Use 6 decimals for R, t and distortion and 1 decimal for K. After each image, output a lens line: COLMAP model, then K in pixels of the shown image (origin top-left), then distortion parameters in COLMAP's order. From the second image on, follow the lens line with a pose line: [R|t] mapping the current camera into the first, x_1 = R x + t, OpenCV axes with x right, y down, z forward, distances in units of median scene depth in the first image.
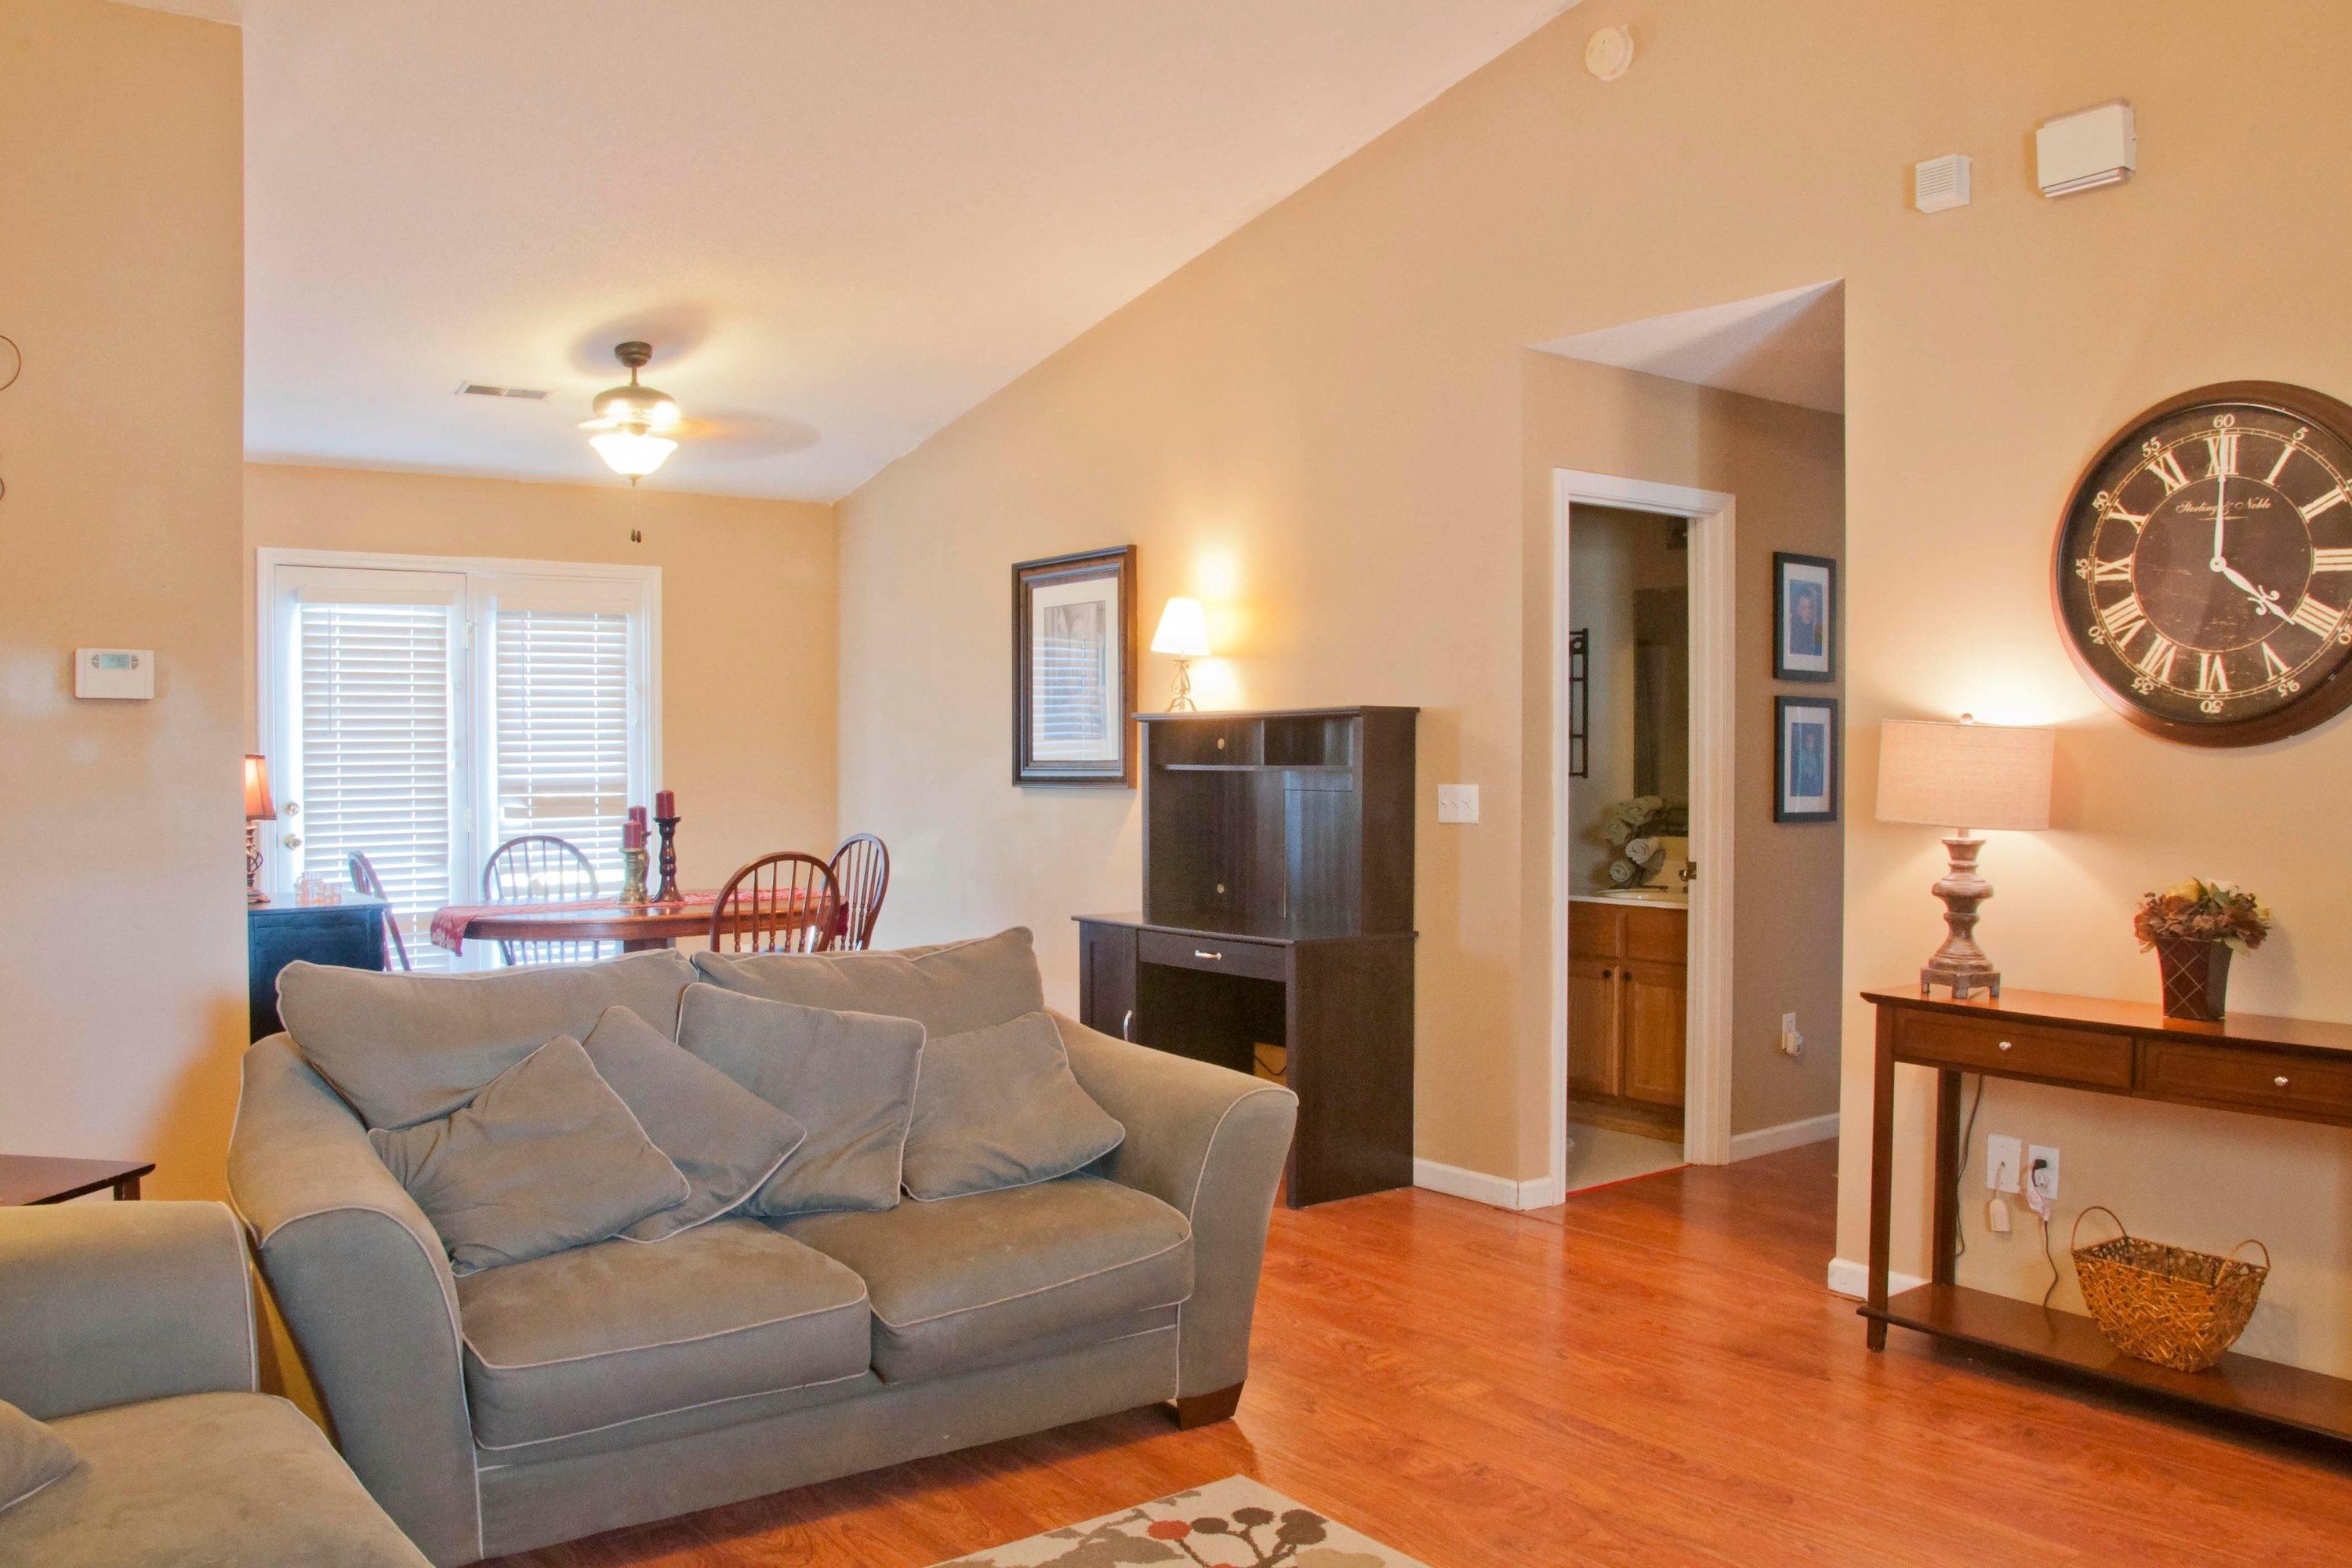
lens RADIAL K [[1873.8, 0, 1176.6], [0, 1873.8, 803.8], [0, 0, 1]] dist [-0.156576, 0.135249]
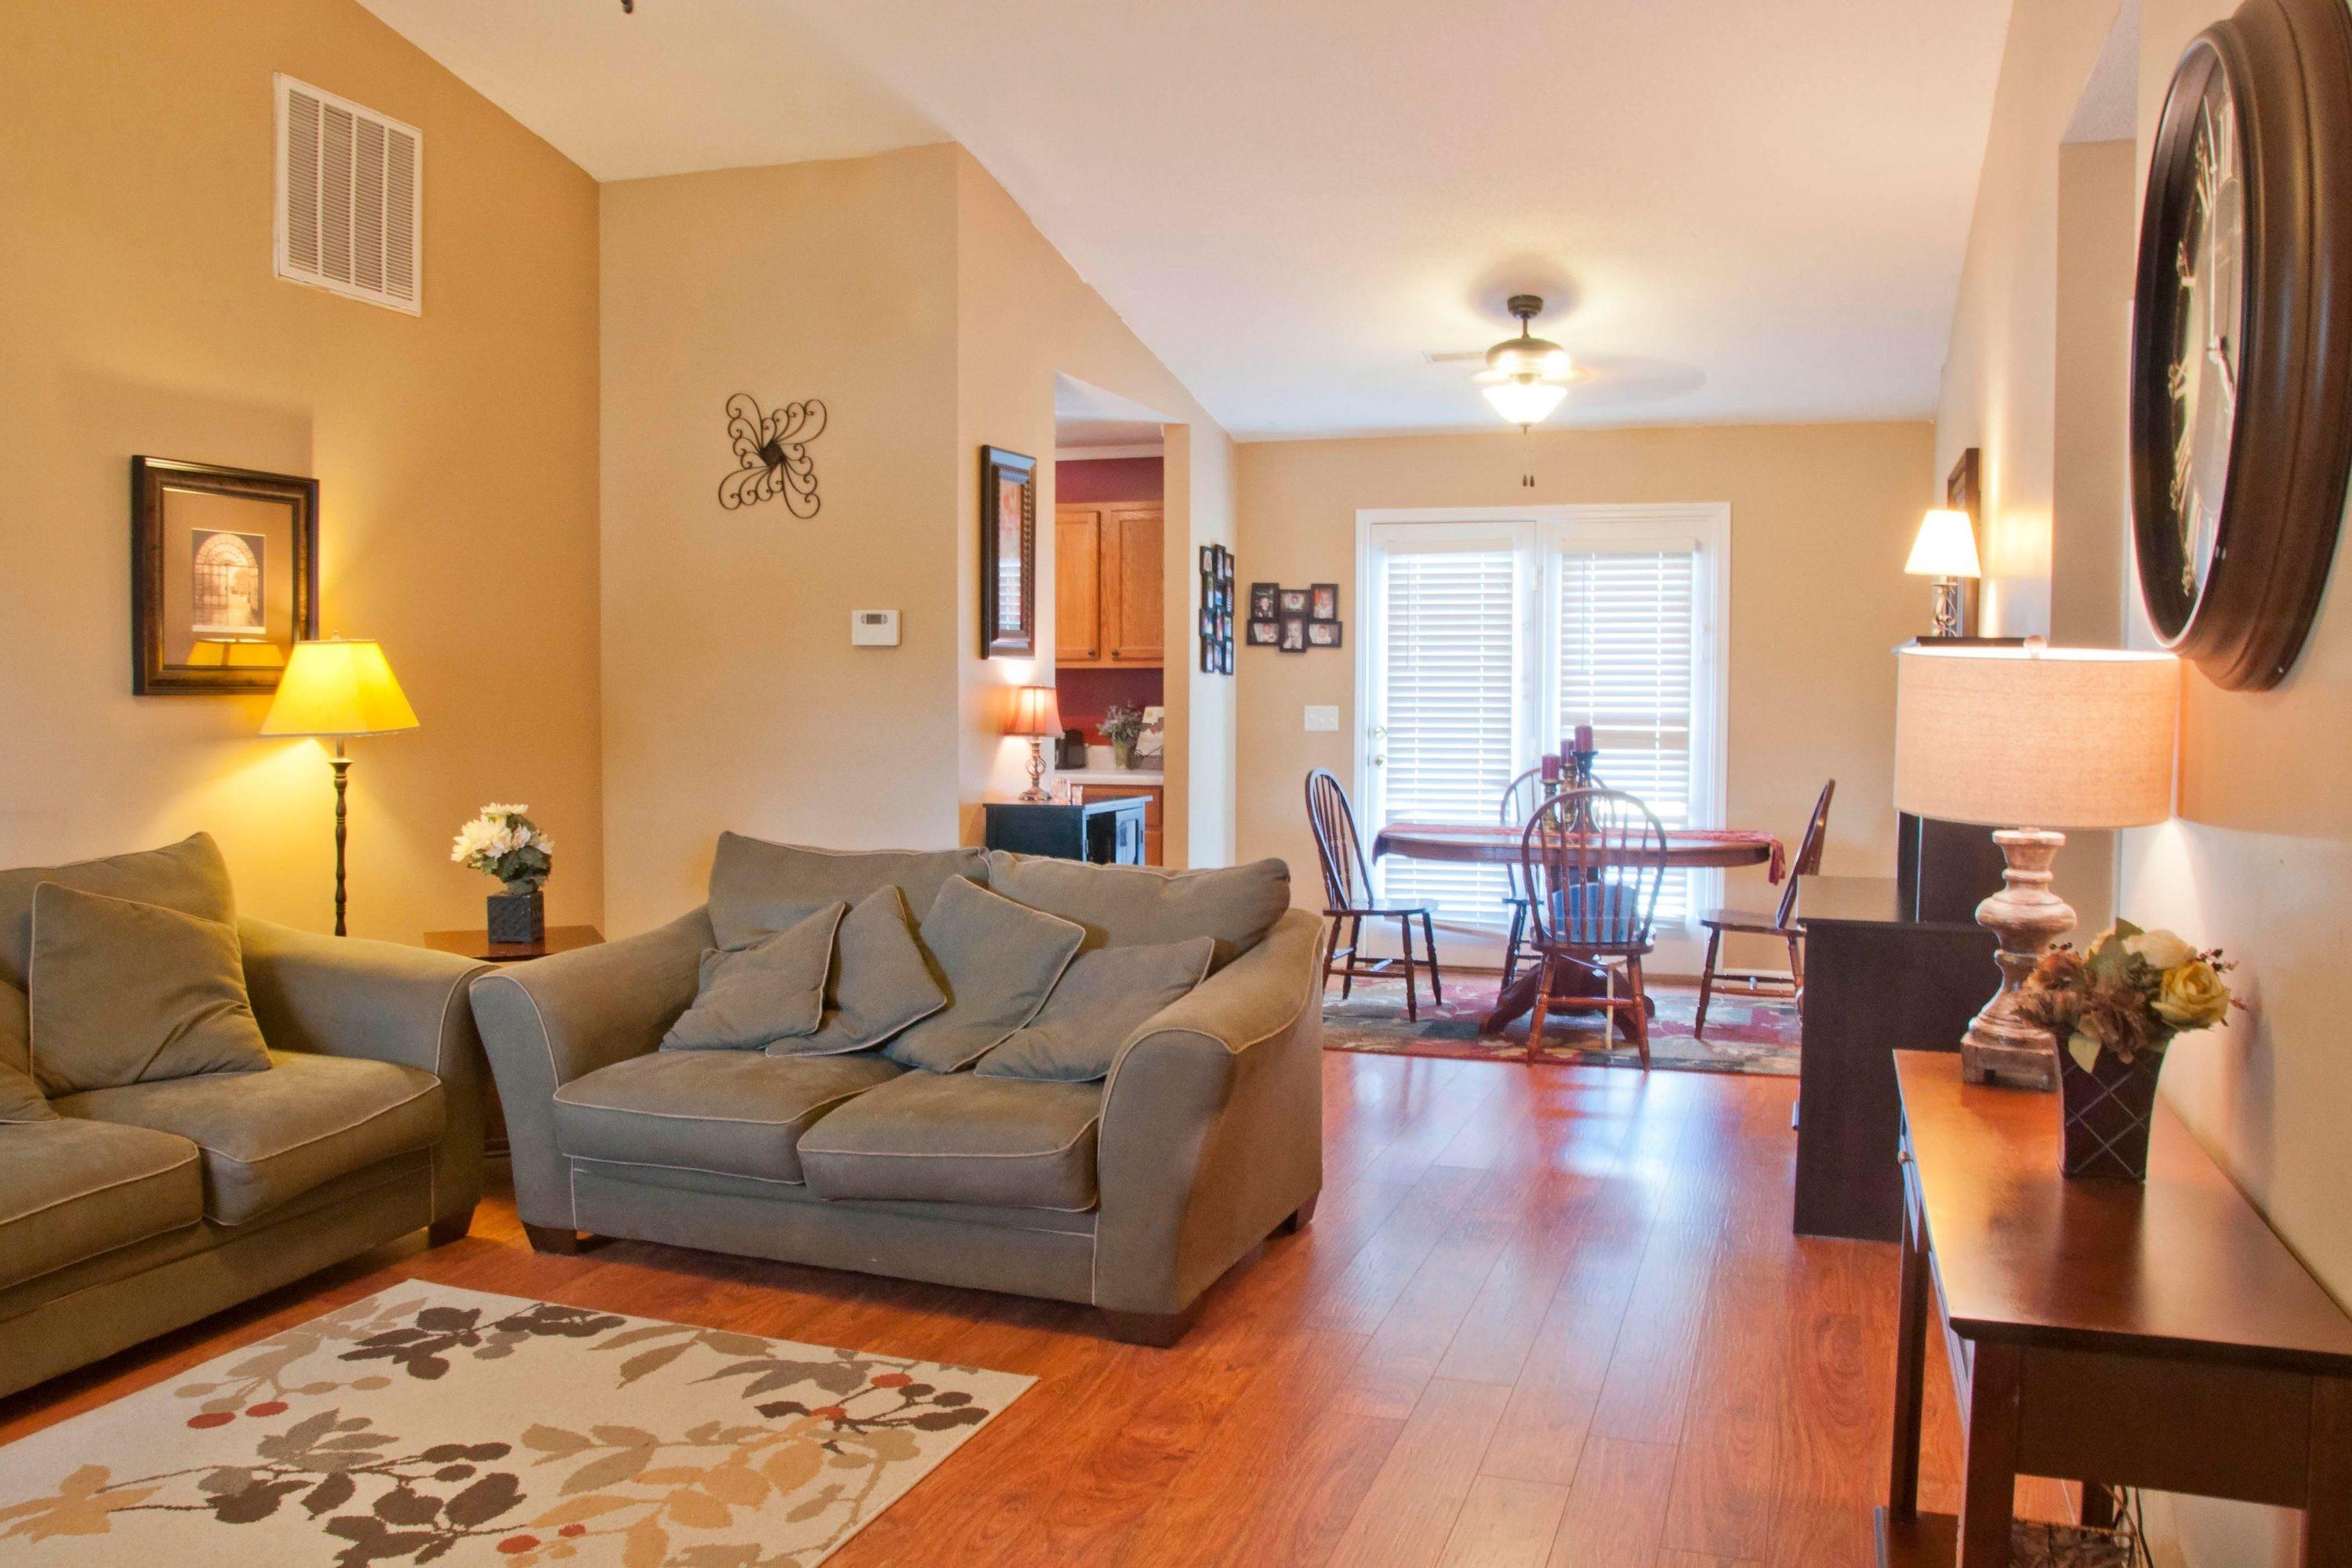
lens RADIAL K [[1873.8, 0, 1176.6], [0, 1873.8, 803.8], [0, 0, 1]] dist [-0.156576, 0.135249]
pose [[0.553189, 0.058266, -0.831016, 0.471212], [-0.029664, 0.998296, 0.050248, -0.008675], [0.832527, -0.003146, 0.553975, 0.243605]]
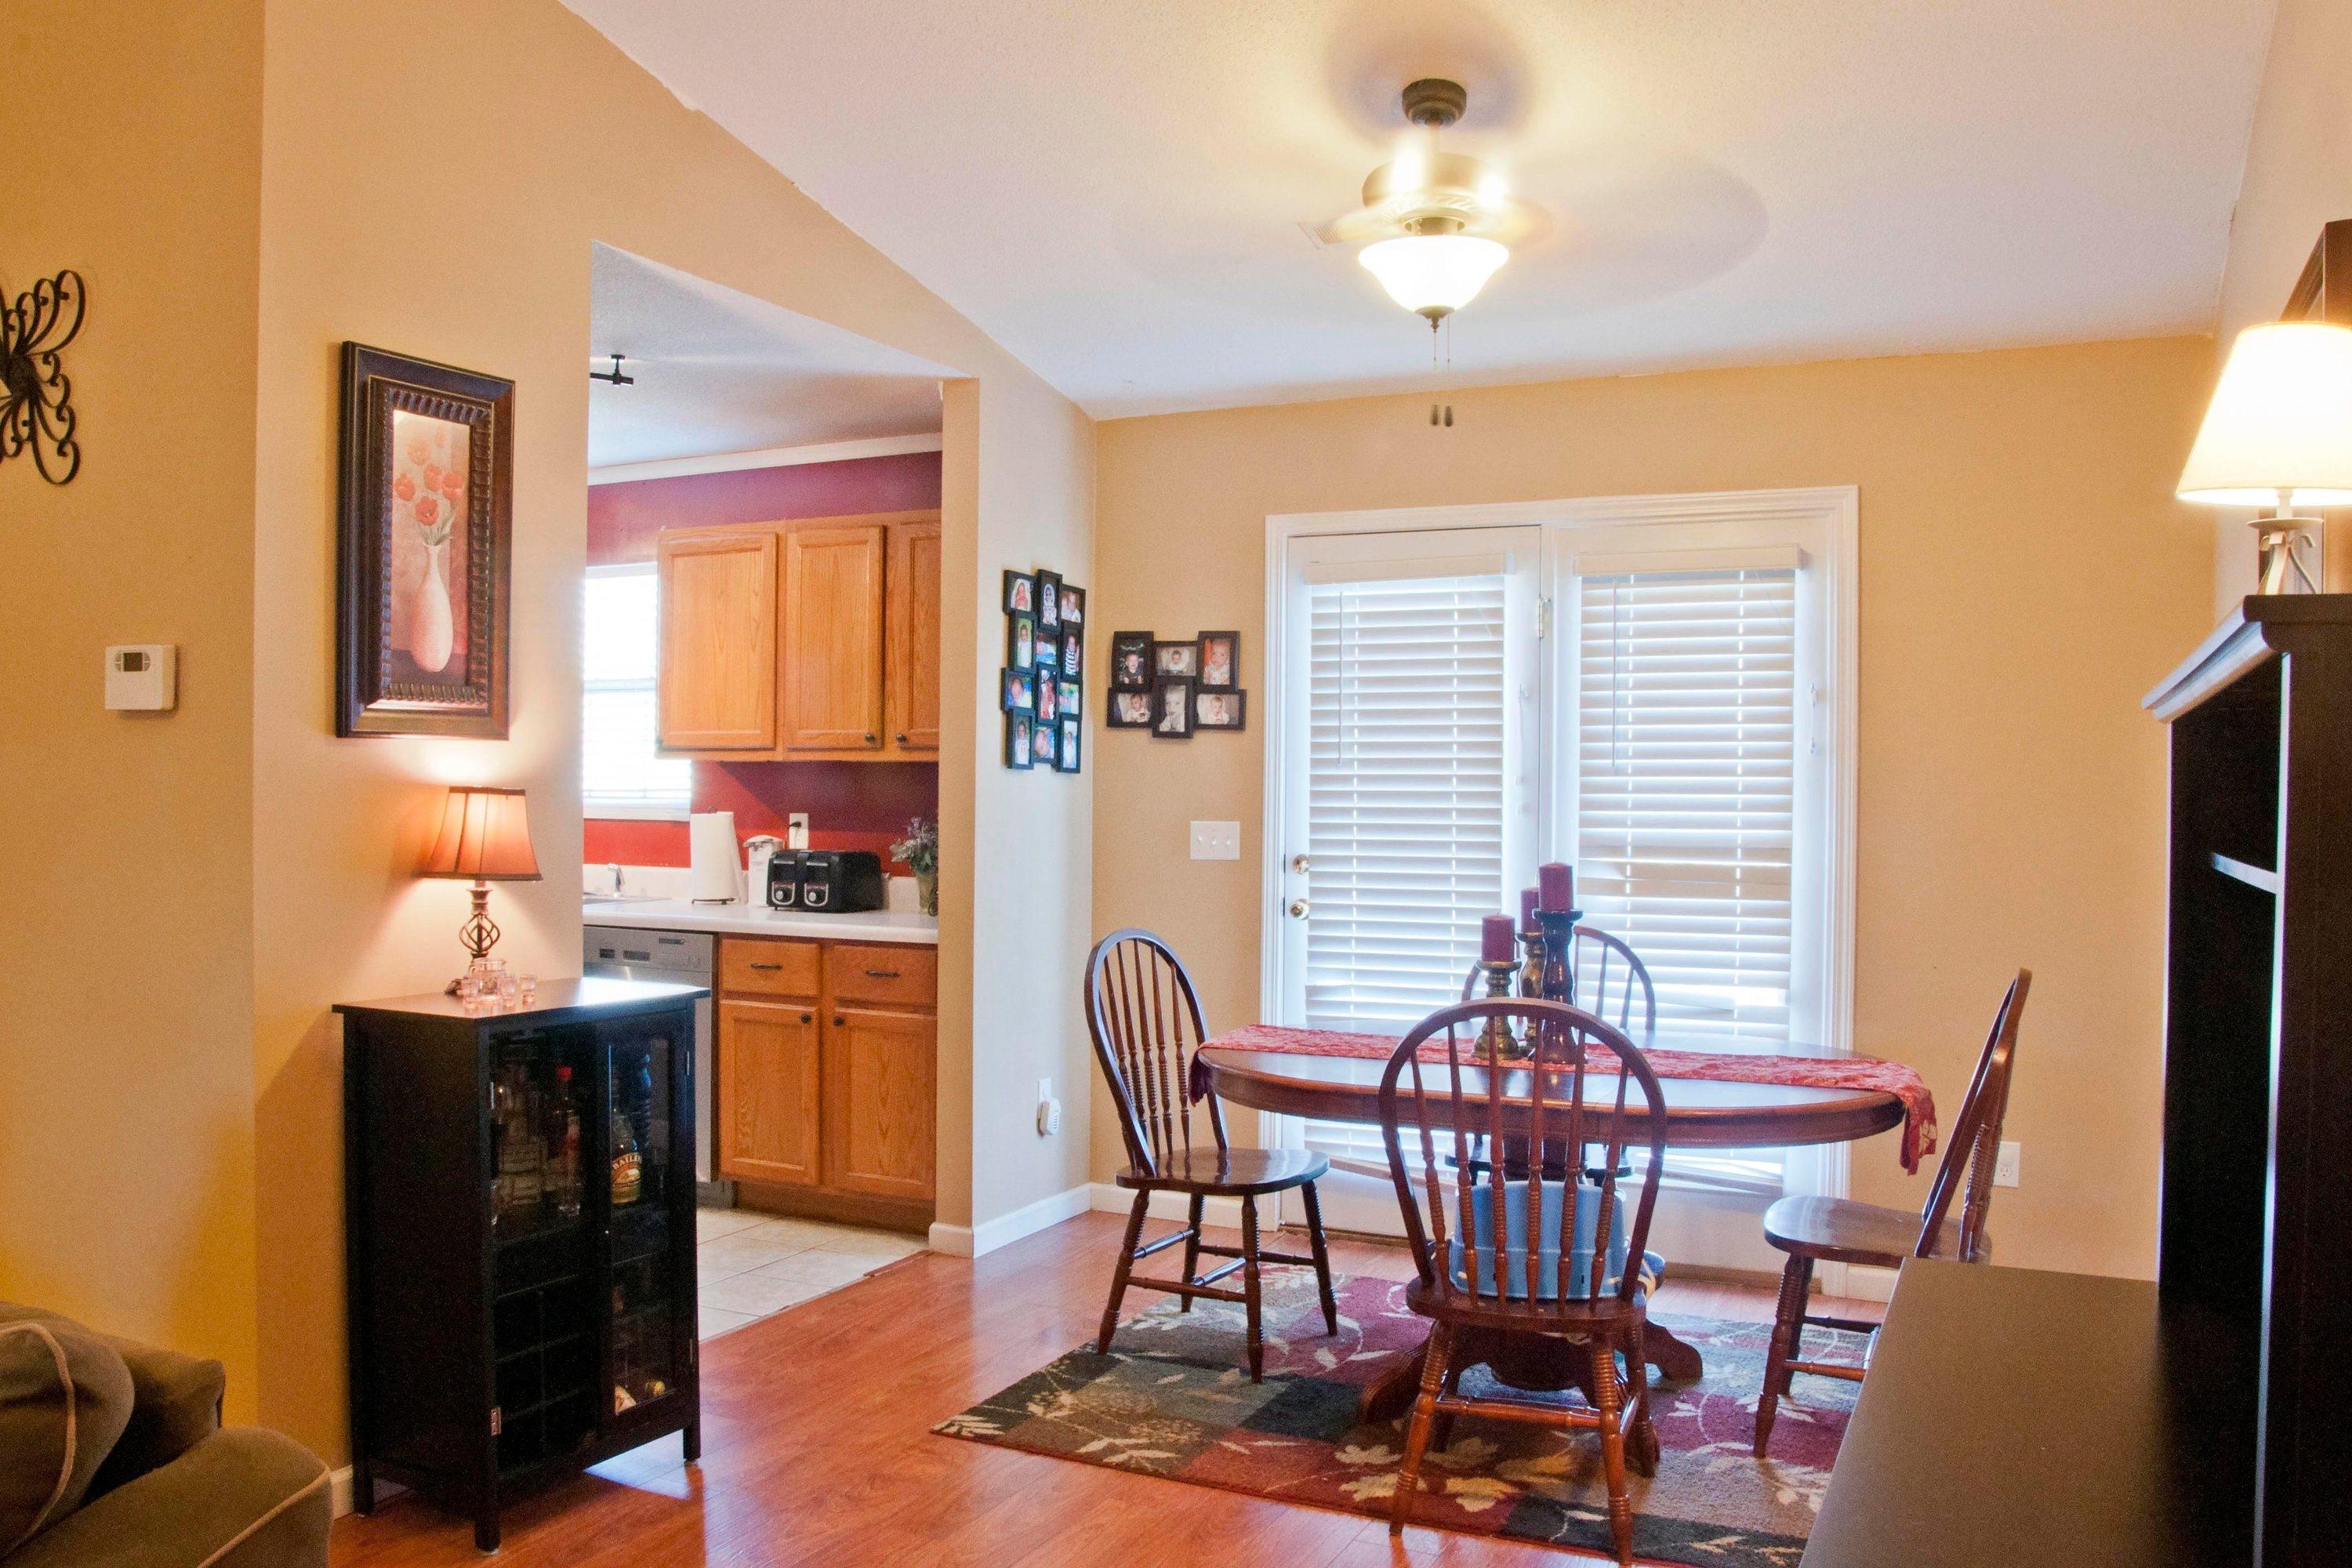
lens RADIAL K [[1873.8, 0, 1176.6], [0, 1873.8, 803.8], [0, 0, 1]] dist [-0.156576, 0.135249]
pose [[0.449632, 0.017320, -0.893046, 0.181861], [-0.037672, 0.999290, 0.000414, -0.021695], [0.892419, 0.033457, 0.449965, 0.655709]]
